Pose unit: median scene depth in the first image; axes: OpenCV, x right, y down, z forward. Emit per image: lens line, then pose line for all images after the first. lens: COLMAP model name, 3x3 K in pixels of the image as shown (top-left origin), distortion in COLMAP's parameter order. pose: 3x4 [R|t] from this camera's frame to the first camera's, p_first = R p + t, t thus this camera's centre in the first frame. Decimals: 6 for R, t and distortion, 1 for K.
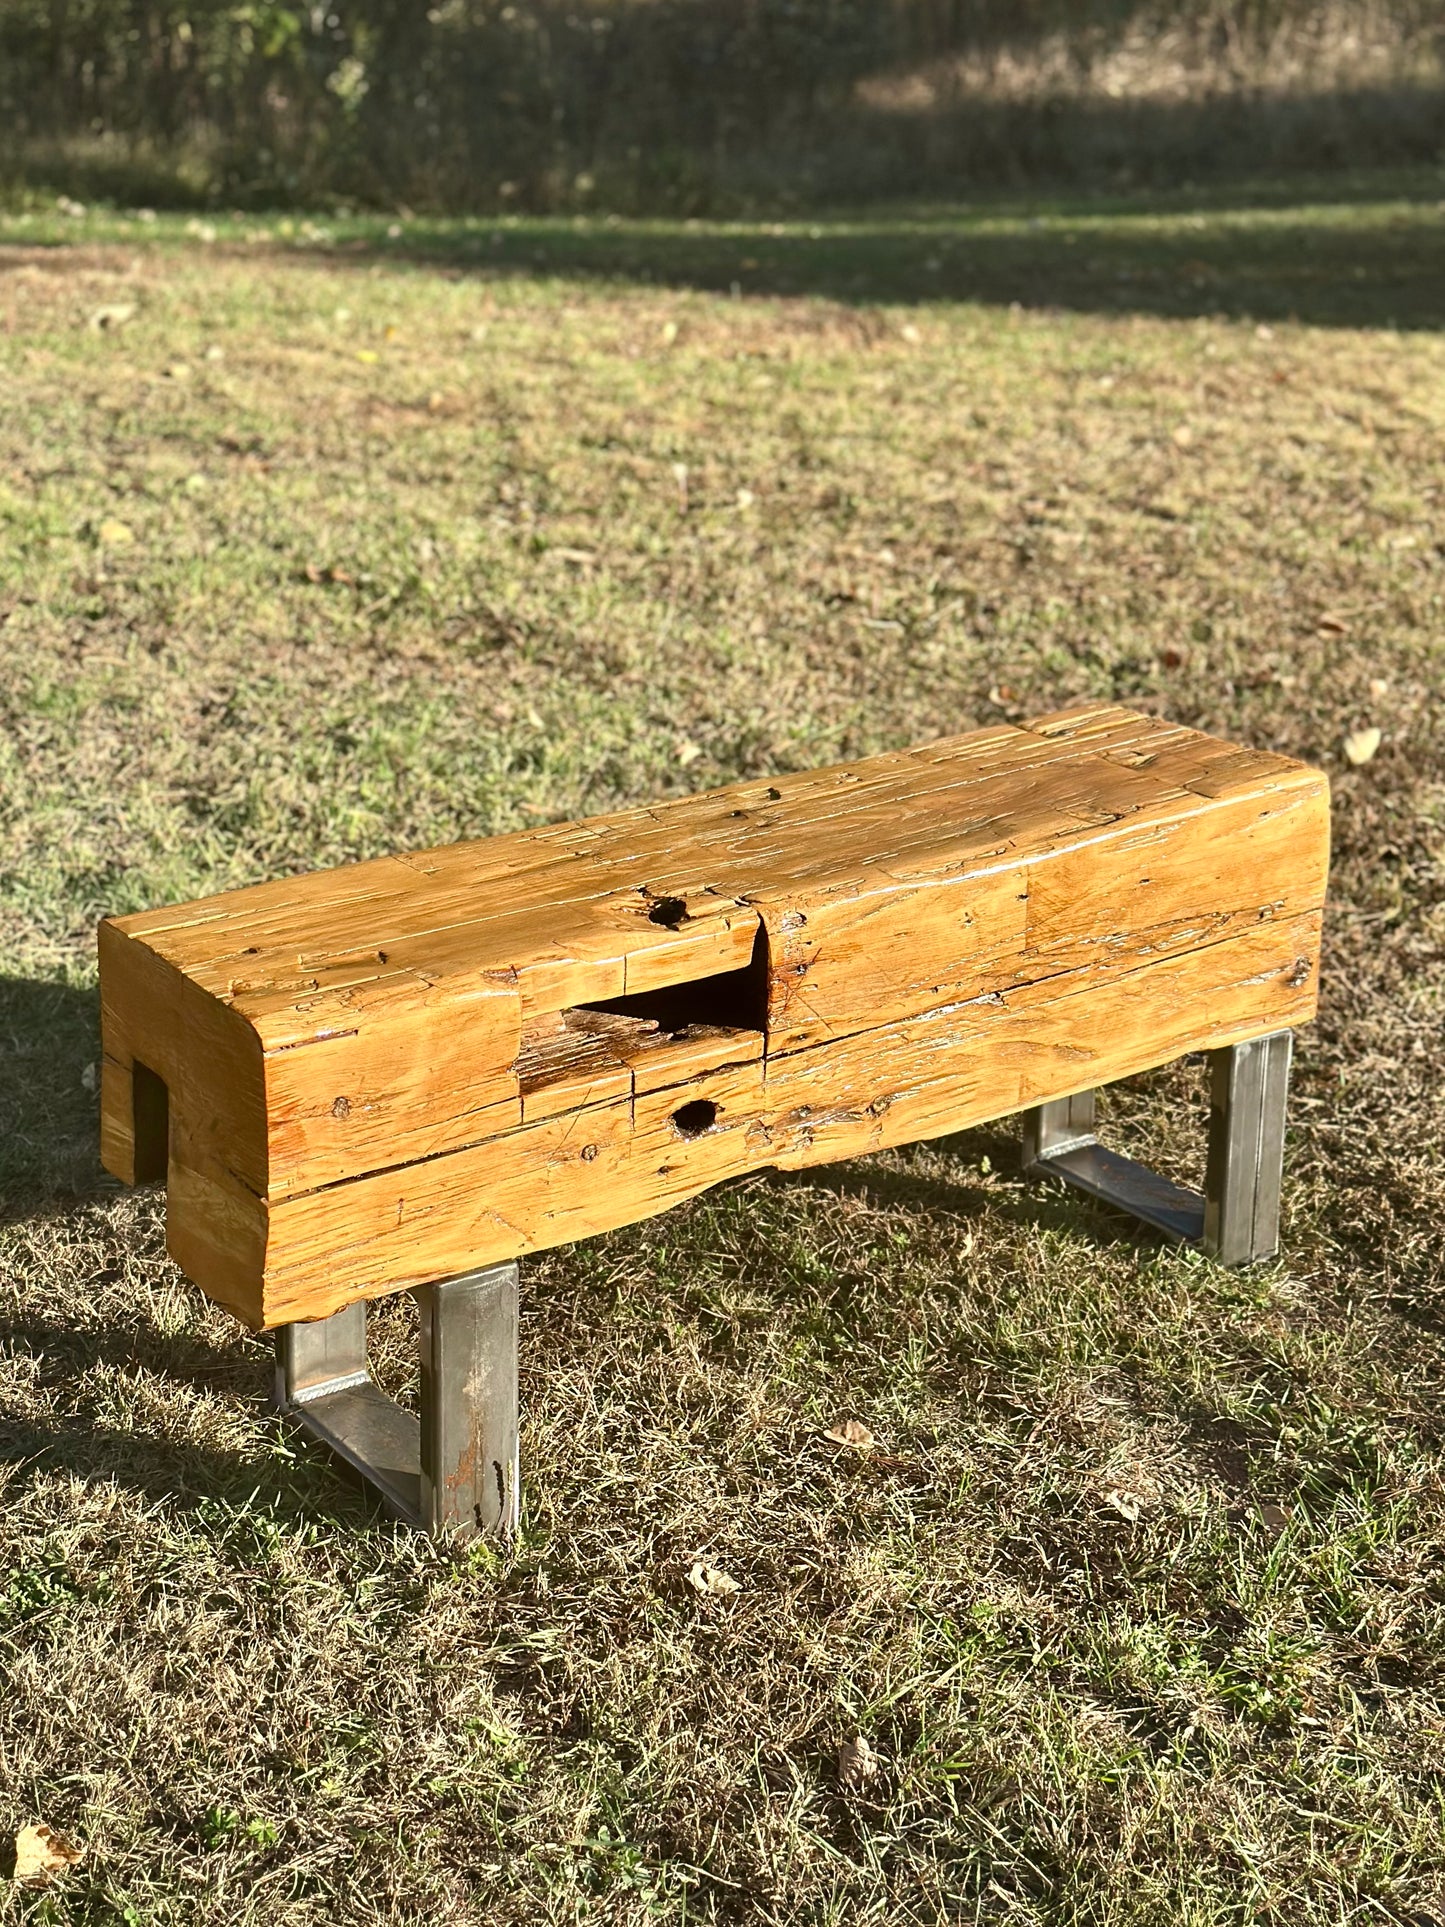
lens RADIAL K [[2938.5, 0, 529.3], [0, 2938.5, 667.3], [0, 0, 1]] dist [0.039589, 0.147582]
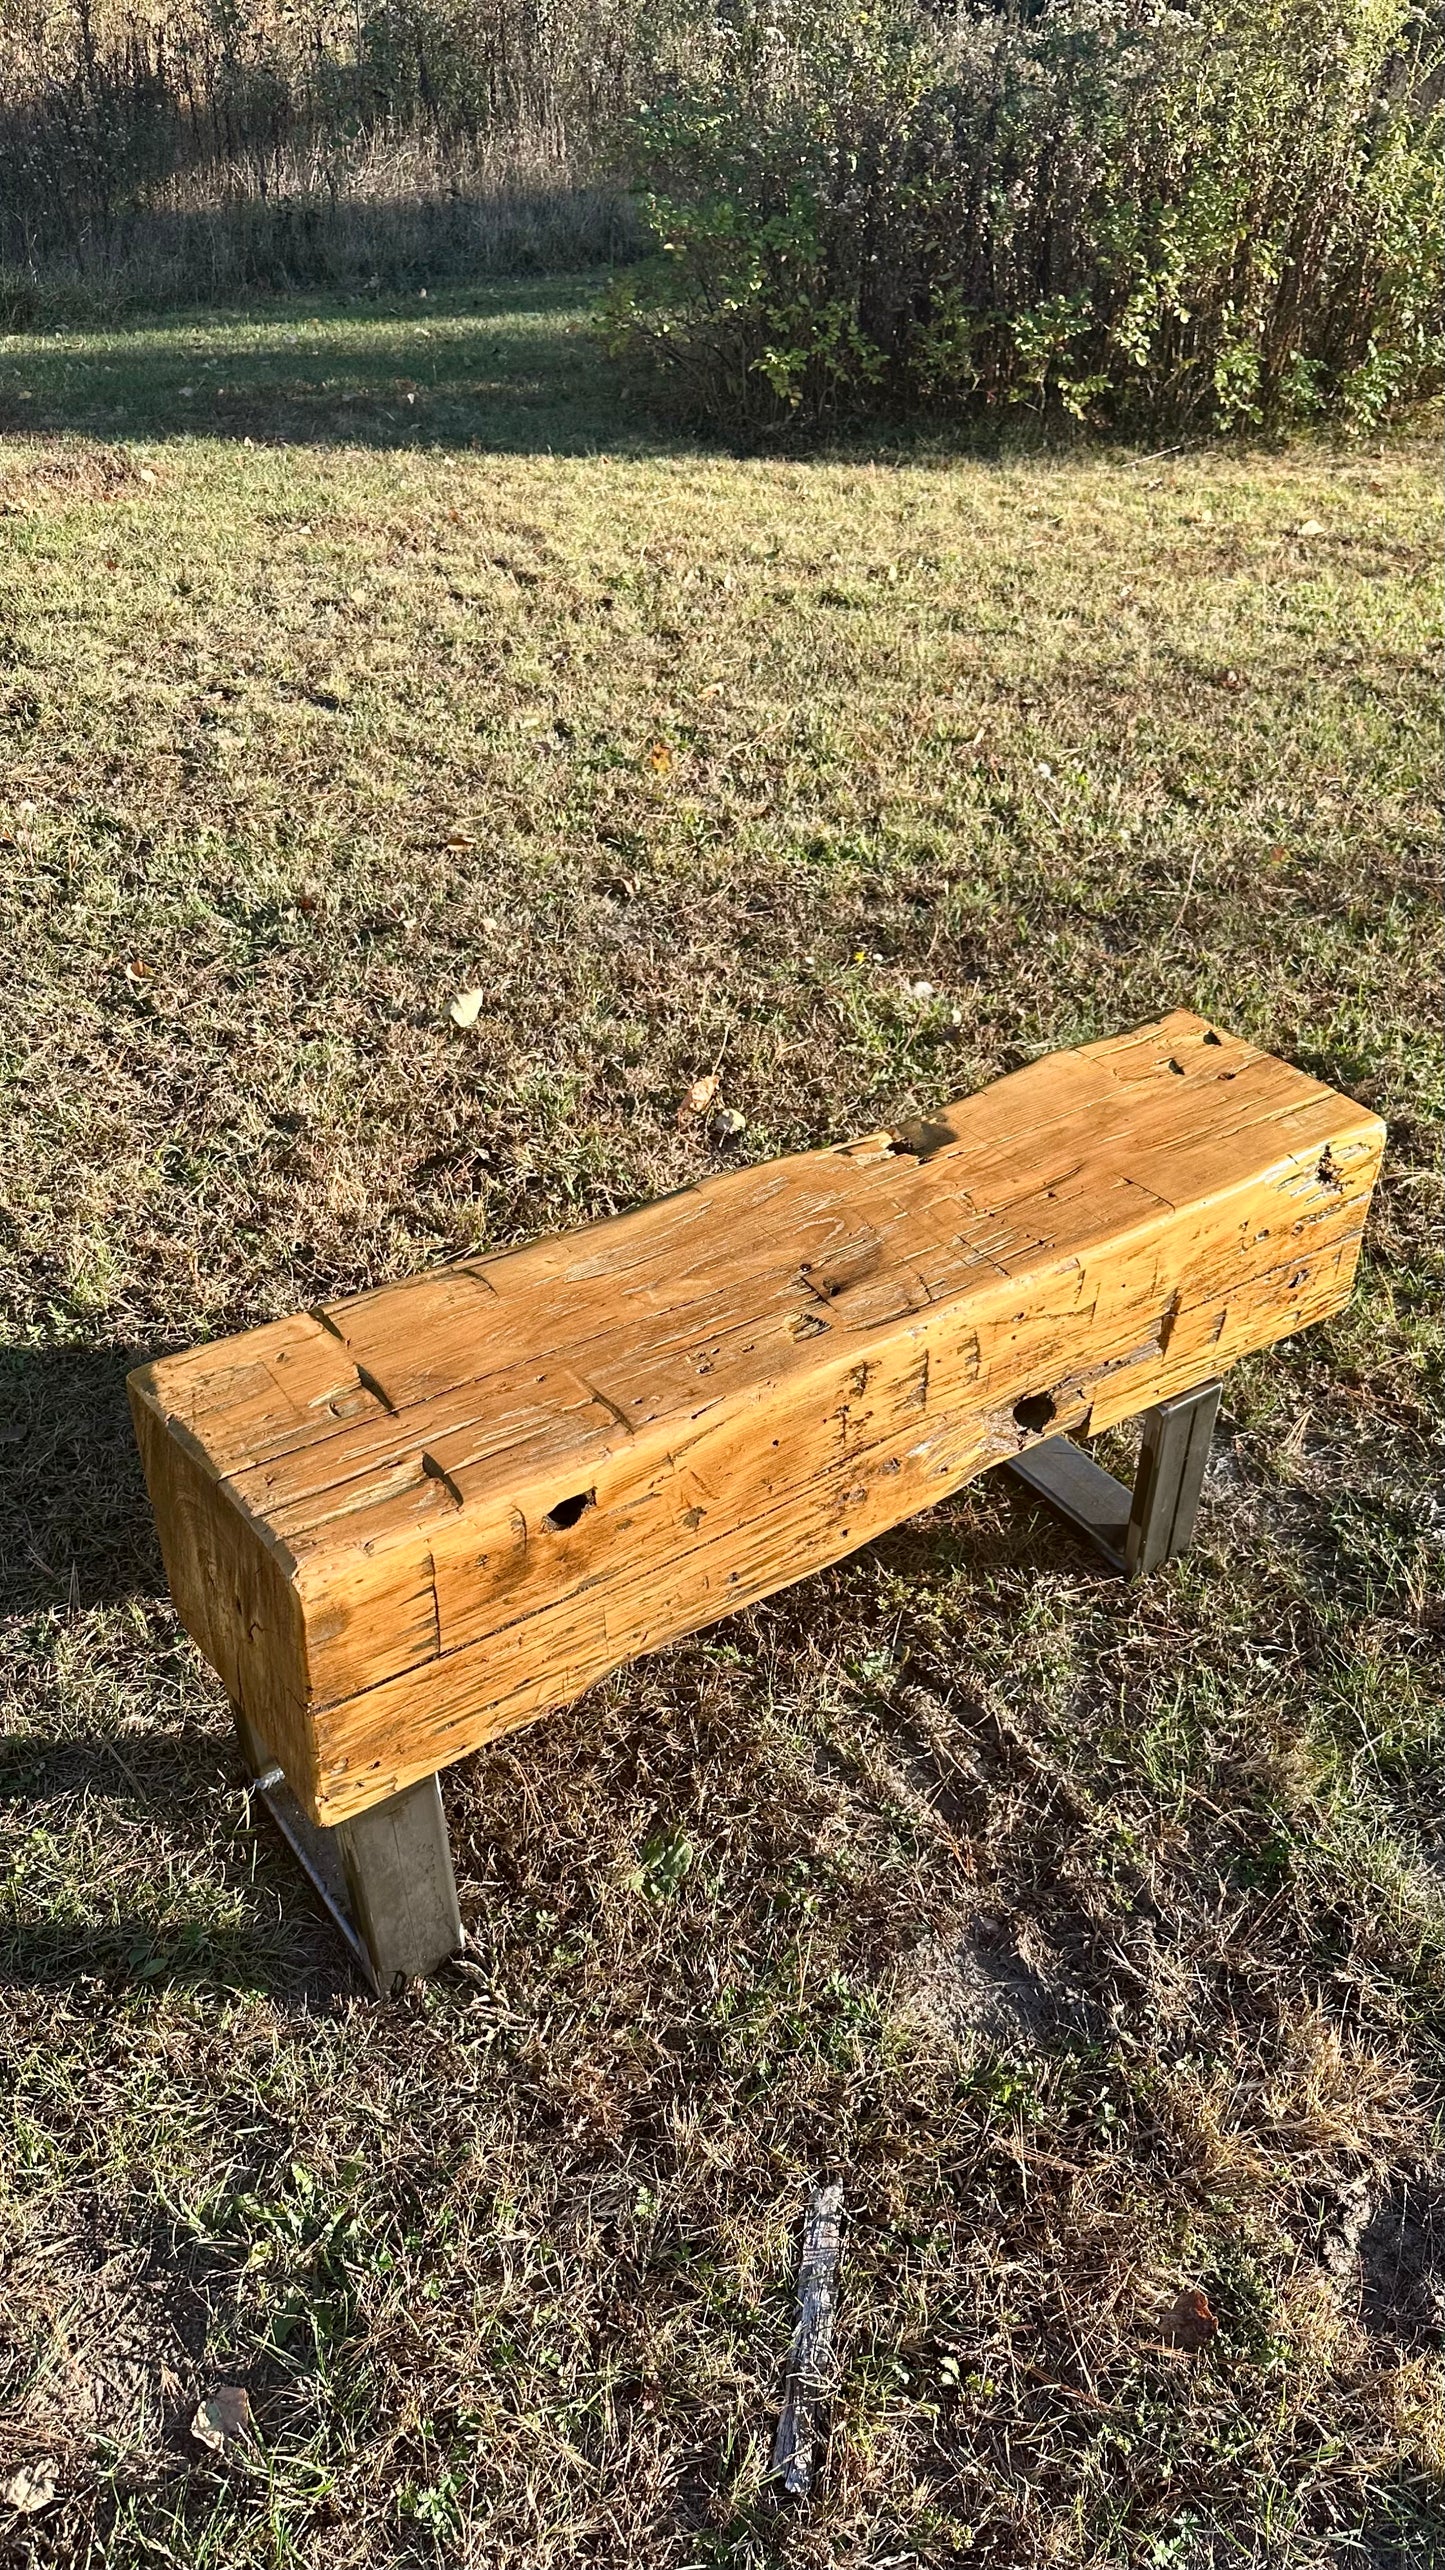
lens RADIAL K [[1831.5, 0, 770.4], [0, 1831.5, 1300.4], [0, 0, 1]] dist [0.087484, -0.144869]
pose [[0.938768, -0.183402, 0.291682, 0.126831], [0.071567, 0.931890, 0.355610, -0.077915], [-0.337035, -0.312960, 0.887955, 0.248001]]
